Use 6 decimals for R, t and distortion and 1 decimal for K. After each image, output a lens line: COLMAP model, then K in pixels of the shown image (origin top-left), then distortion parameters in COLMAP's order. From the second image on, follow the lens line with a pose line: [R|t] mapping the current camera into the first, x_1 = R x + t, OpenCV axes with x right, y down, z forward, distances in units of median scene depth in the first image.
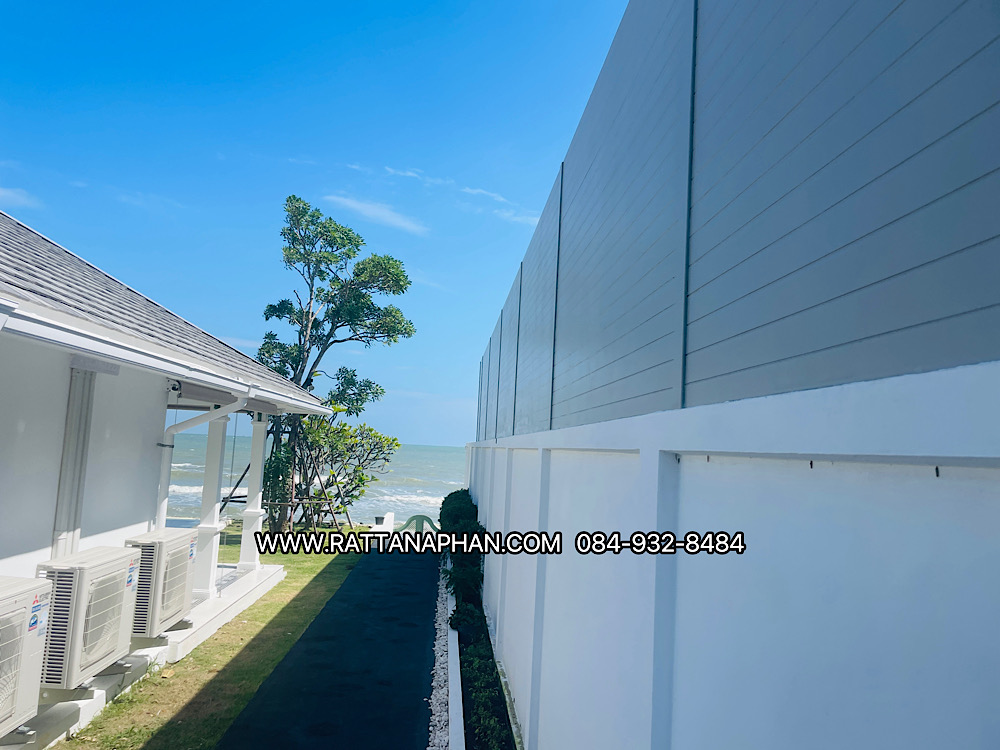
lens RADIAL K [[749.6, 0, 499.4], [0, 749.6, 370.8], [0, 0, 1]] dist [0.051802, -0.075584]
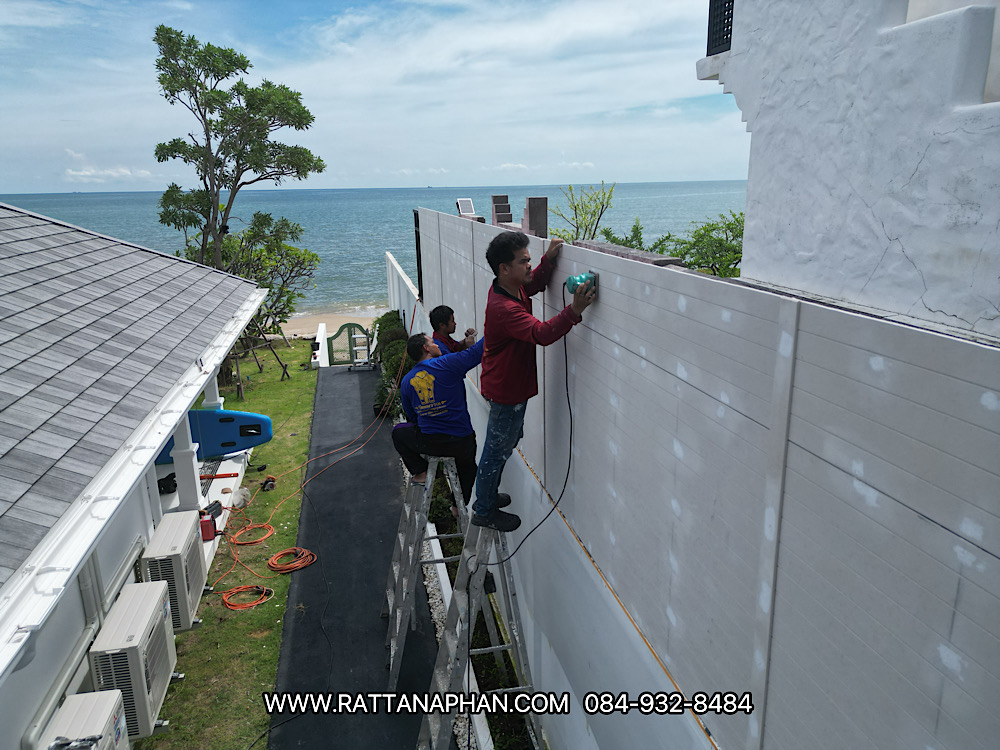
lens RADIAL K [[699.6, 0, 501.2], [0, 699.6, 372.6], [0, 0, 1]] dist [0.072712, -0.070348]
pose [[0.986816, -0.109798, 0.118908, -0.026524], [0.059344, 0.928988, 0.365321, -0.125332], [-0.150576, -0.353448, 0.923256, 0.025938]]
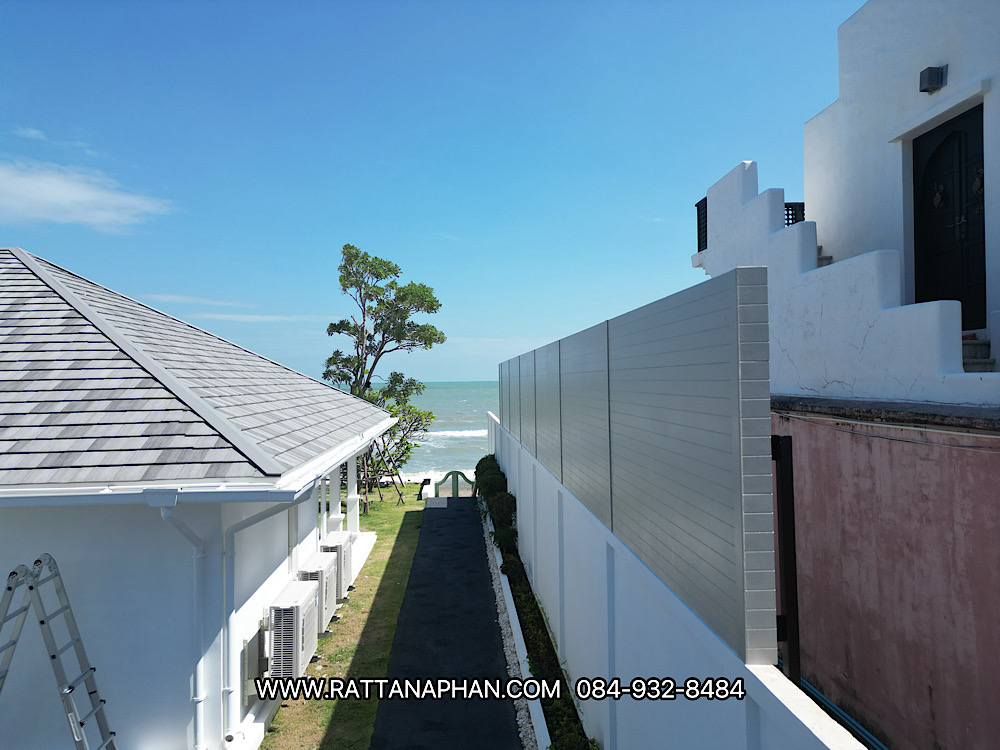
lens RADIAL K [[695.3, 0, 501.5], [0, 695.3, 374.8], [0, 0, 1]] dist [0.086817, -0.092447]
pose [[0.997590, -0.069235, -0.004596, -0.014850], [0.069354, 0.992846, 0.097191, -0.101556], [-0.002166, -0.097275, 0.995255, -0.197302]]
